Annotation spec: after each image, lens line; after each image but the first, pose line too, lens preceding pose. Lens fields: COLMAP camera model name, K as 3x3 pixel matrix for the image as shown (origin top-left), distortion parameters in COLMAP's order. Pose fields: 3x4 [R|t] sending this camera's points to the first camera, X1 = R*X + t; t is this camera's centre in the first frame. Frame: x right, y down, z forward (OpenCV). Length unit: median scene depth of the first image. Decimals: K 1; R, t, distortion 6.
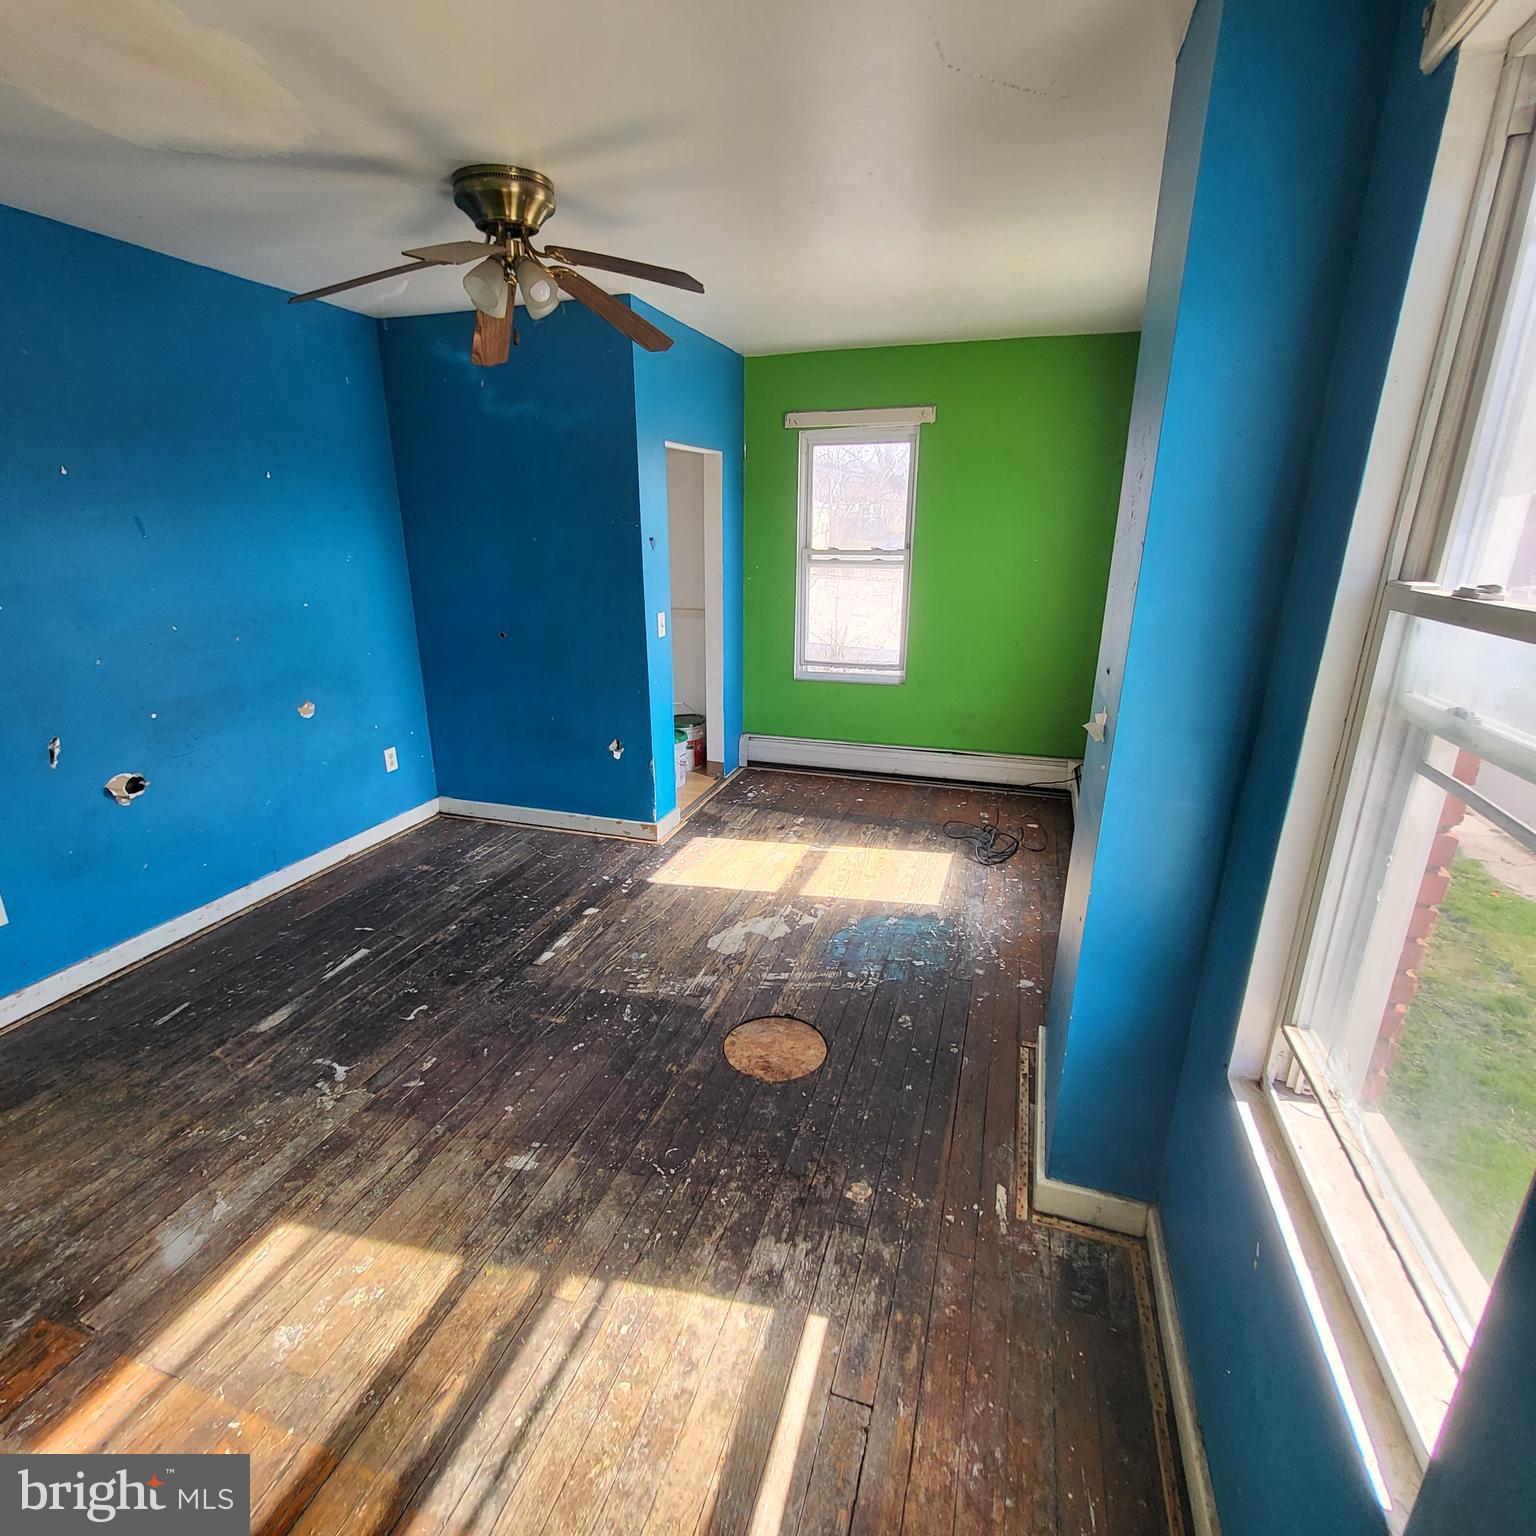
lens RADIAL K [[806.5, 0, 755.0], [0, 806.5, 779.1], [0, 0, 1]] dist [0.000164, -0.001847]
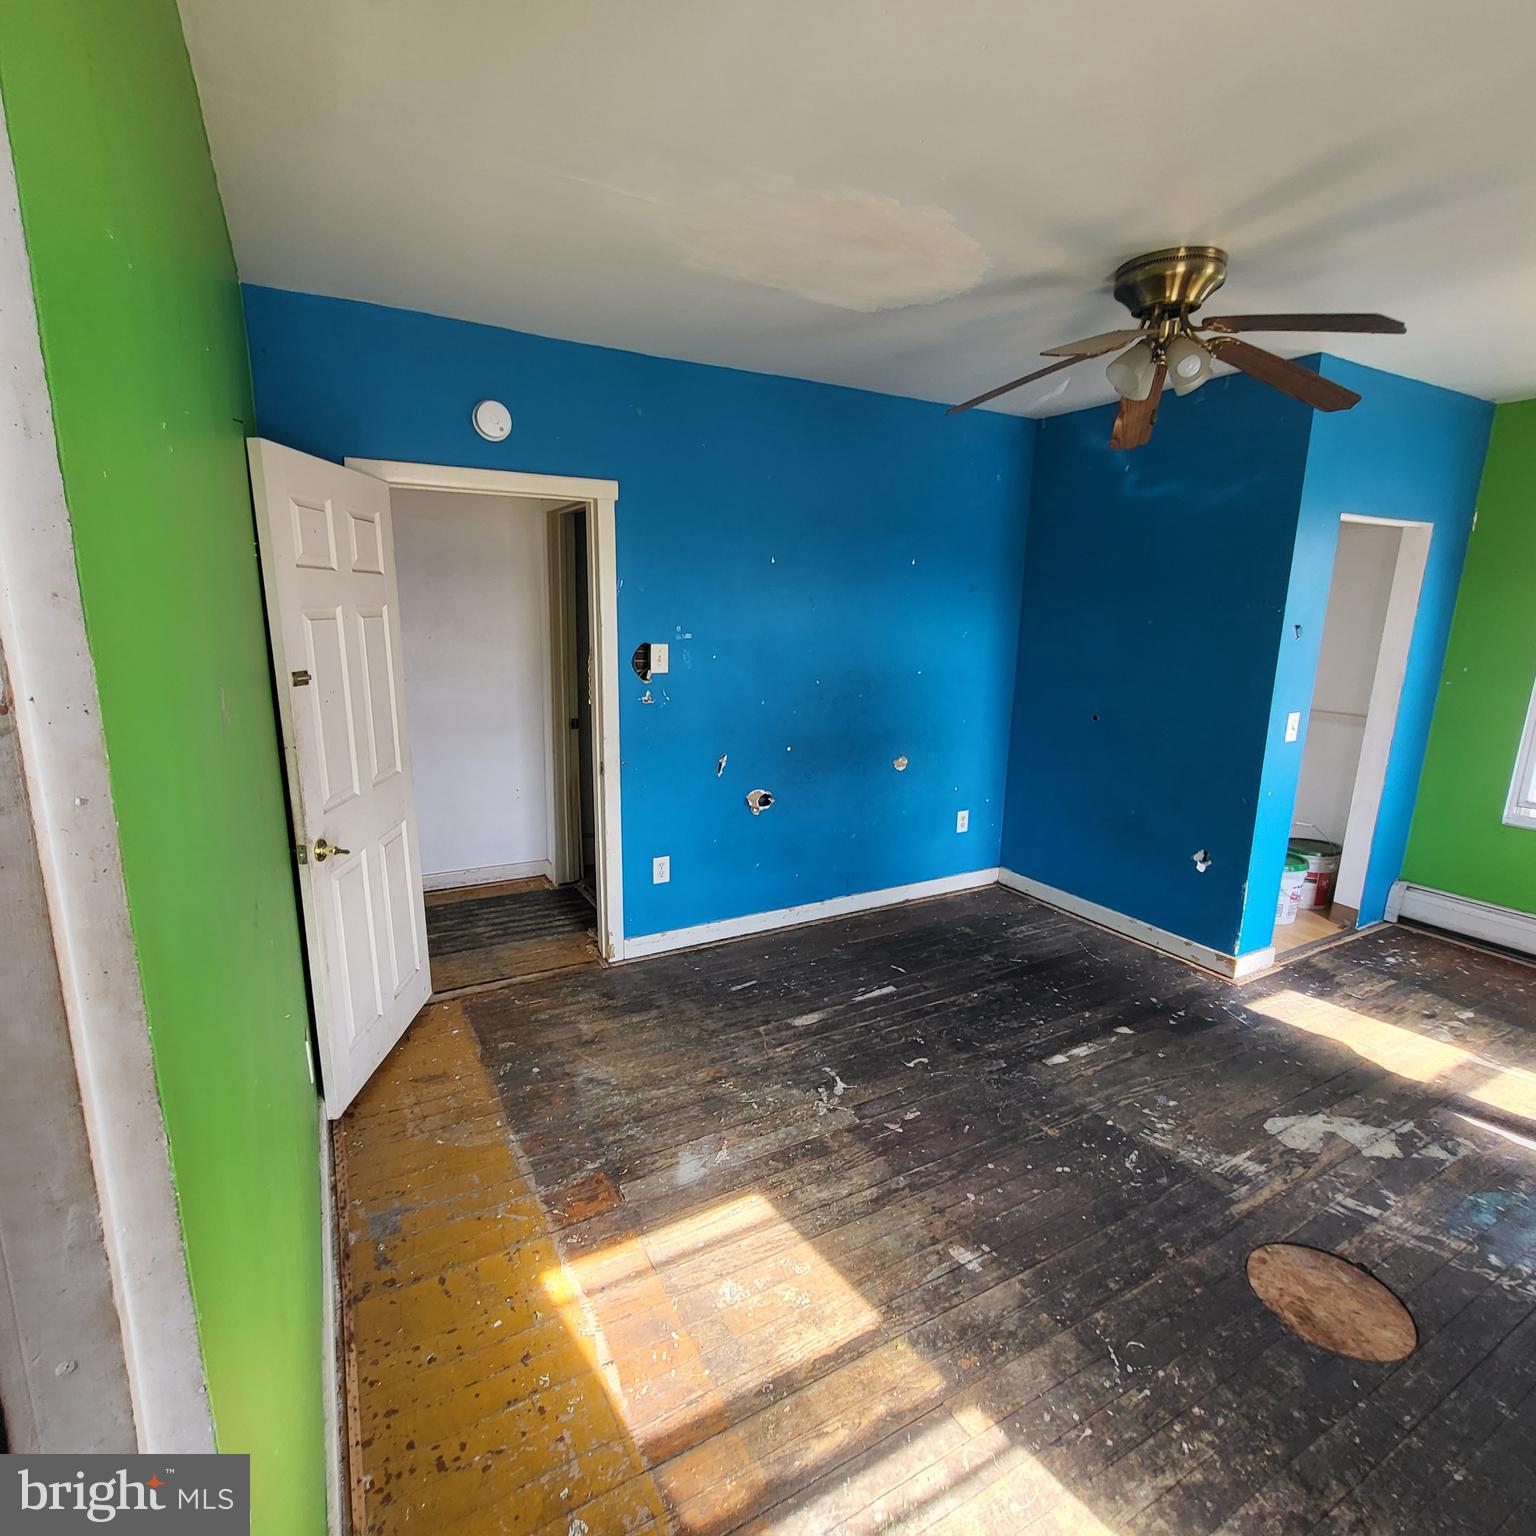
lens RADIAL K [[806.5, 0, 744.4], [0, 806.5, 774.1], [0, 0, 1]] dist [0.000164, -0.001847]
pose [[0.731303, 0.155351, -0.664125, 0.047860], [-0.224057, 0.974395, -0.018792, -0.001084], [0.644201, 0.162544, 0.747385, 0.026329]]
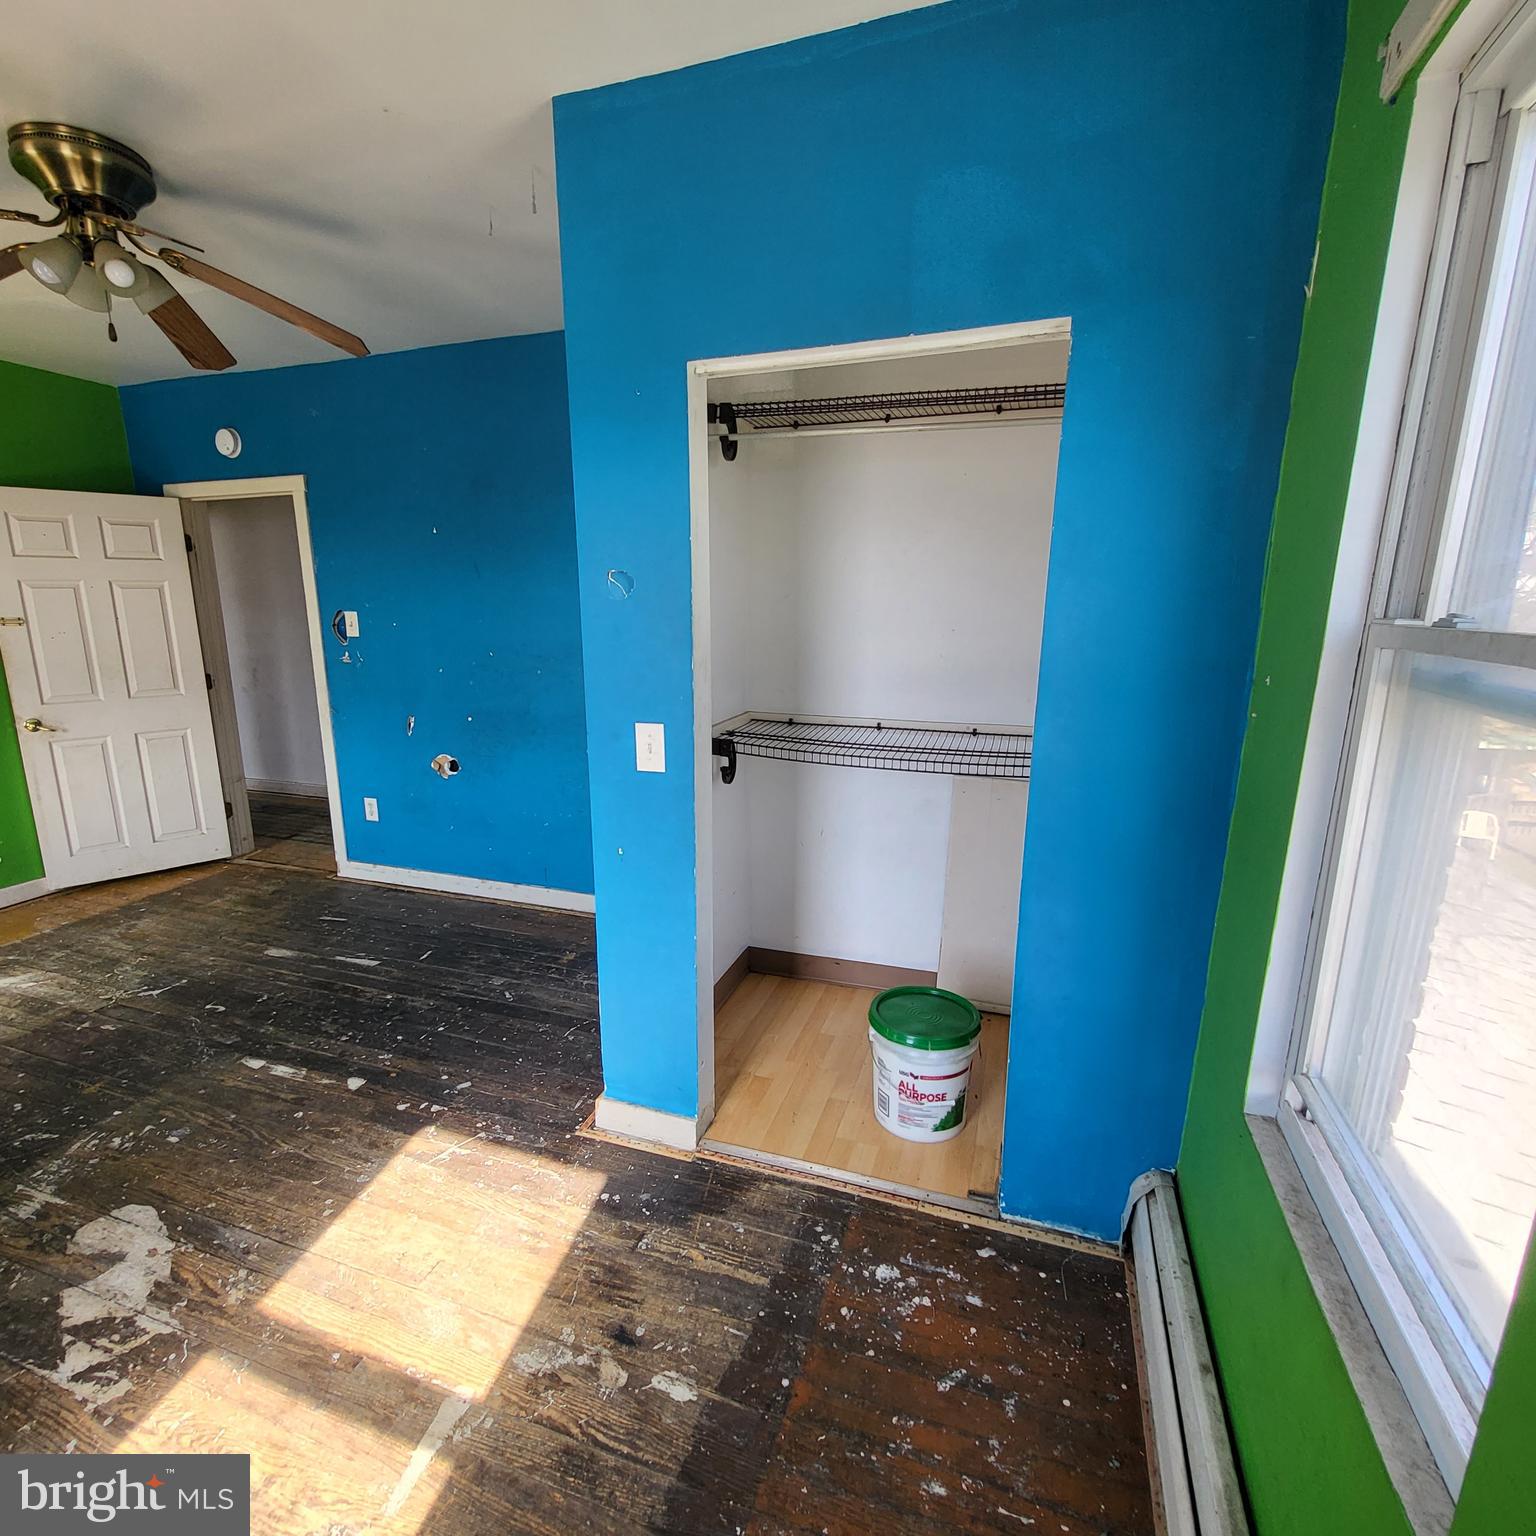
lens RADIAL K [[806.5, 0, 759.6], [0, 806.5, 777.3], [0, 0, 1]] dist [0.000164, -0.001847]
pose [[-0.023904, 0.218050, -0.975645, 0.550283], [-0.304464, 0.927975, 0.214856, -0.452334], [0.952224, 0.302185, 0.044206, 1.579085]]
